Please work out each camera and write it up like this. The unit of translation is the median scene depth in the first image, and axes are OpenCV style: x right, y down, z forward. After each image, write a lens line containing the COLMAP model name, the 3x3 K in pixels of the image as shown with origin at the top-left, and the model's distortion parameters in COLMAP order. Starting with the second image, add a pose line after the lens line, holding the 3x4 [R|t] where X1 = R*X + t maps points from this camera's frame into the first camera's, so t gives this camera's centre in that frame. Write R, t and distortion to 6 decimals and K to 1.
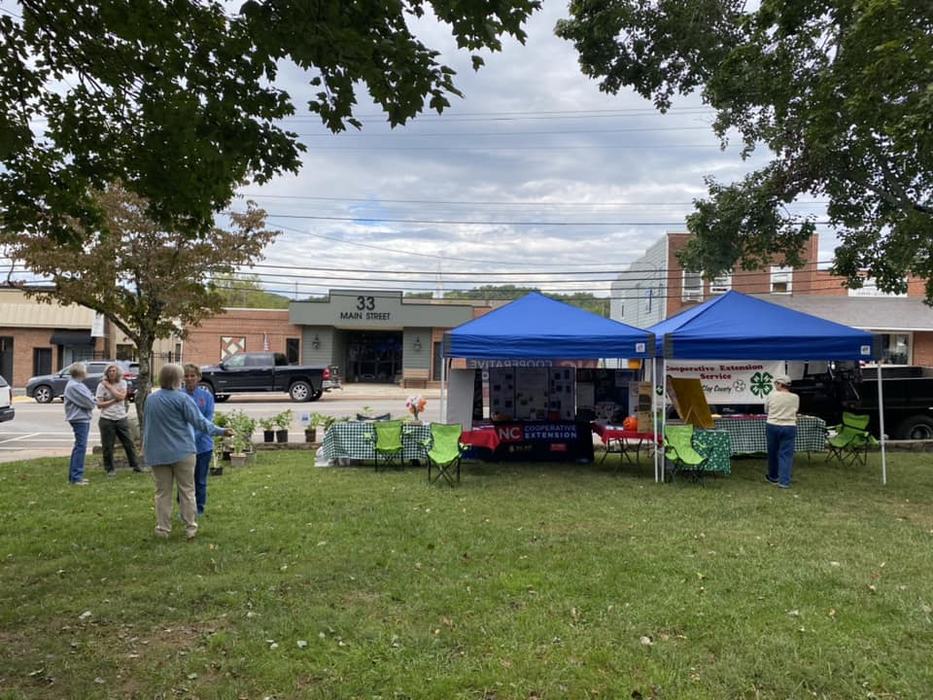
lens RADIAL K [[698.2, 0, 465.0], [0, 698.2, 360.6], [0, 0, 1]] dist [0.016646, -0.012528]
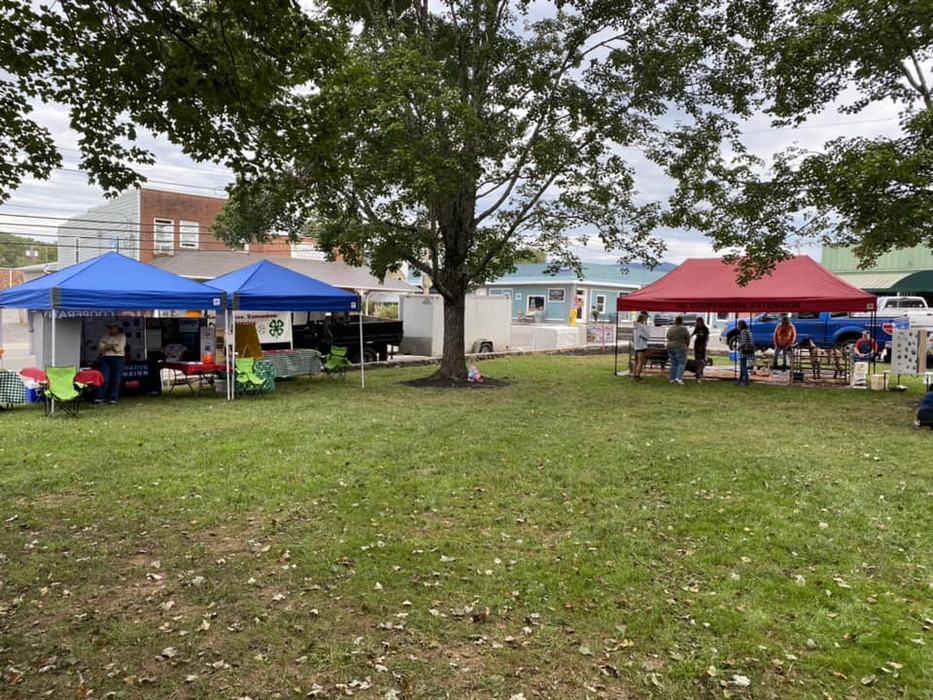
lens RADIAL K [[698.2, 0, 465.0], [0, 698.2, 360.6], [0, 0, 1]] dist [0.016646, -0.012528]
pose [[0.699906, -0.051220, 0.712396, -0.314050], [-0.002296, 0.997259, 0.073957, -0.005382], [-0.714231, -0.053398, 0.697870, -0.234488]]
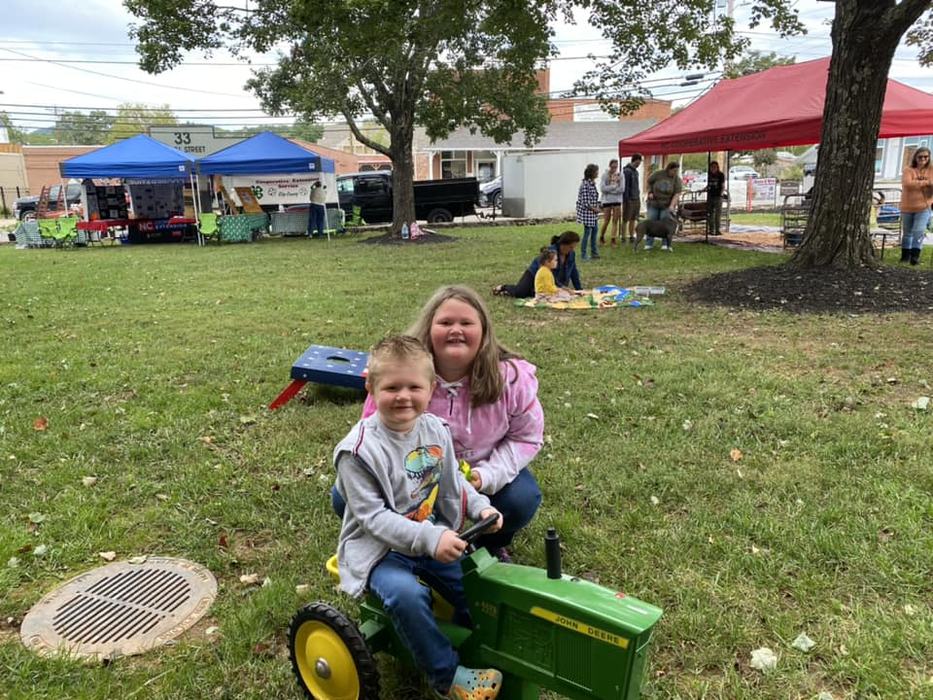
lens RADIAL K [[696.7, 0, 463.6], [0, 696.7, 361.0], [0, 0, 1]] dist [0.021201, -0.018098]
pose [[0.997276, -0.049341, 0.054829, 0.687853], [0.034895, 0.970481, 0.238639, 0.045790], [-0.064985, -0.236076, 0.969559, -0.689412]]
